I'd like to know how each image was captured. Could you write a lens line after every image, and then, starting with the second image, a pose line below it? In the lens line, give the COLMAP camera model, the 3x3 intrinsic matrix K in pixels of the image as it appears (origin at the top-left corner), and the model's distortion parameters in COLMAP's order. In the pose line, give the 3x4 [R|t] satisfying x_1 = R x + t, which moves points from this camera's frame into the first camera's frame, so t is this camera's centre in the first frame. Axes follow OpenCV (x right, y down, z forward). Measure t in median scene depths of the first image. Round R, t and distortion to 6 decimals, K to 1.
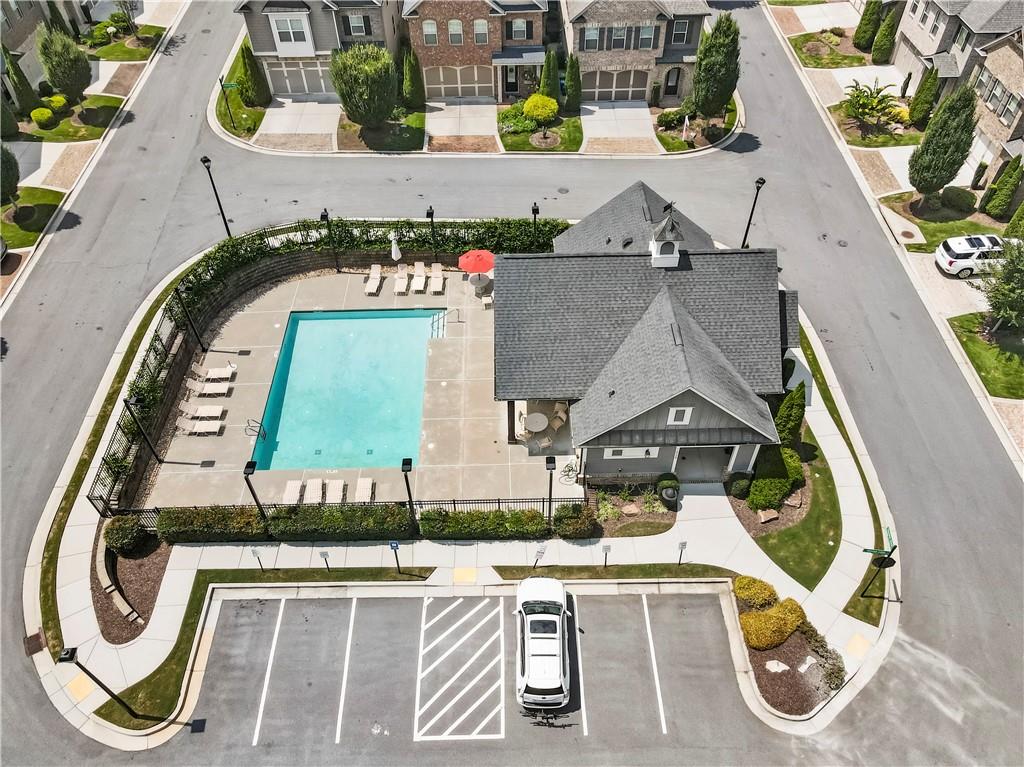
lens RADIAL K [[758.1, 0, 515.7], [0, 758.1, 386.2], [0, 0, 1]] dist [0.009073, 0.006606]
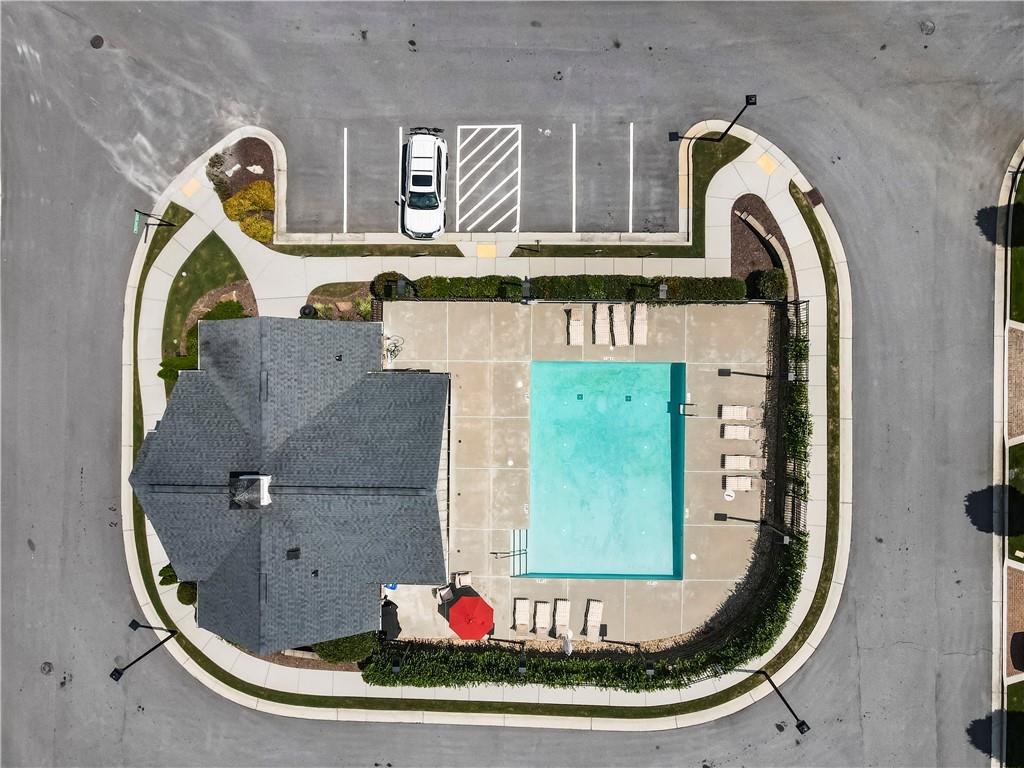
lens RADIAL K [[758.1, 0, 515.7], [0, 758.1, 386.7], [0, 0, 1]] dist [0.009073, 0.006606]
pose [[-0.998981, -0.033524, 0.030214, -0.163458], [0.045130, -0.743149, 0.667603, -0.757196], [0.000073, 0.668286, 0.743905, 0.238485]]
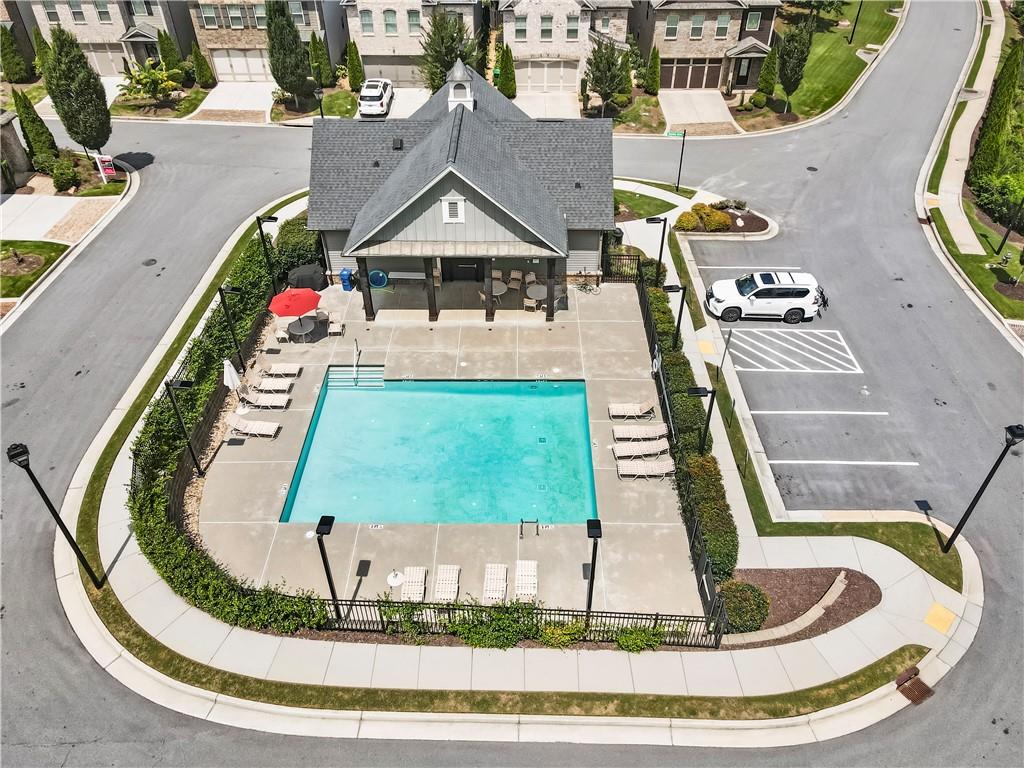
lens RADIAL K [[758.1, 0, 515.7], [0, 758.1, 386.7], [0, 0, 1]] dist [0.009073, 0.006606]
pose [[0.030765, -0.636628, 0.770557, -0.972919], [0.736173, 0.535894, 0.413360, -0.378925], [-0.676093, 0.554547, 0.485155, 0.711888]]
